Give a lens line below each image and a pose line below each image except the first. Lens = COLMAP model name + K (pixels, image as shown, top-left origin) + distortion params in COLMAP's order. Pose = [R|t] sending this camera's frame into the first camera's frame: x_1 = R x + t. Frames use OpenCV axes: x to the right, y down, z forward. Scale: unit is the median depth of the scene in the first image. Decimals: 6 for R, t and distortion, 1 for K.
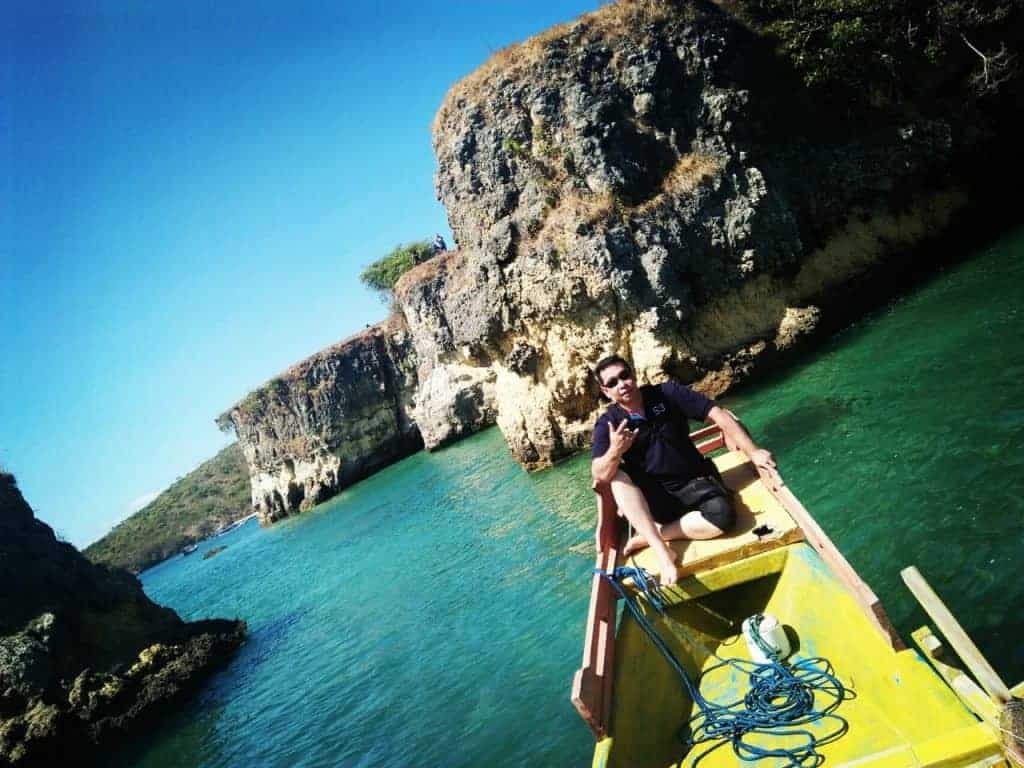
lens RADIAL K [[854.5, 0, 481.1], [0, 854.5, 405.7], [0, 0, 1]] dist [0.115410, -0.002176]
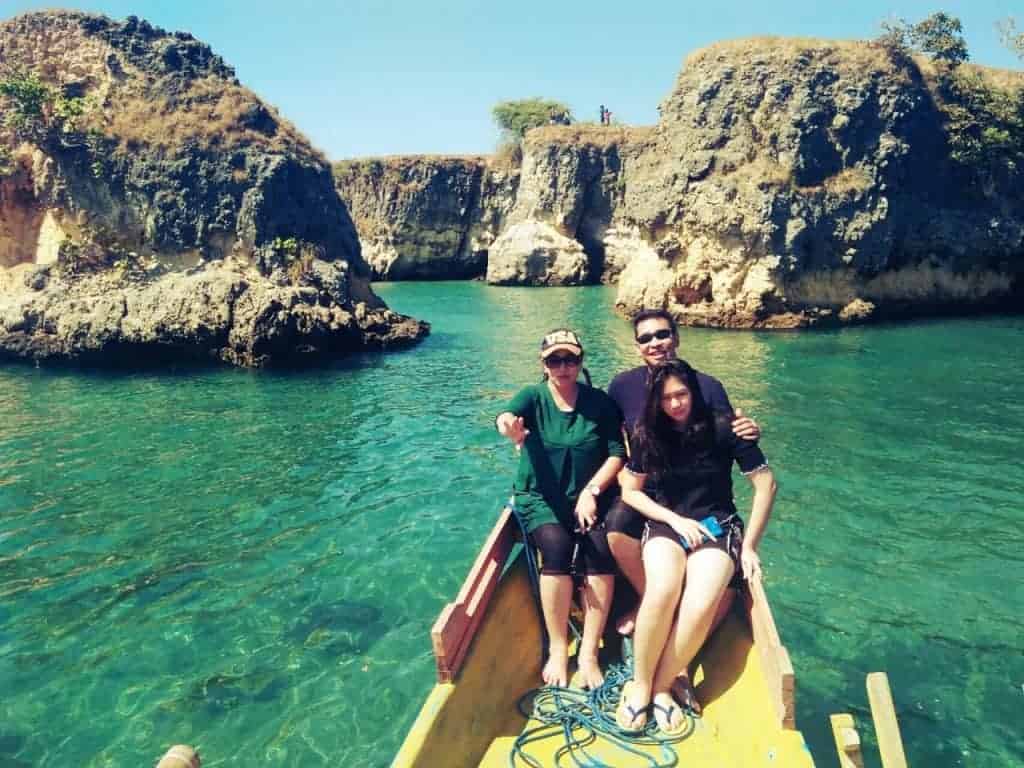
lens RADIAL K [[854.4, 0, 469.2], [0, 854.4, 384.0], [0, 0, 1]] dist [0.076562, 0.001090]
pose [[0.894685, 0.445692, 0.029962, -0.200529], [-0.445499, 0.885359, 0.132932, 0.108881], [0.032719, -0.132280, 0.990672, -0.470730]]
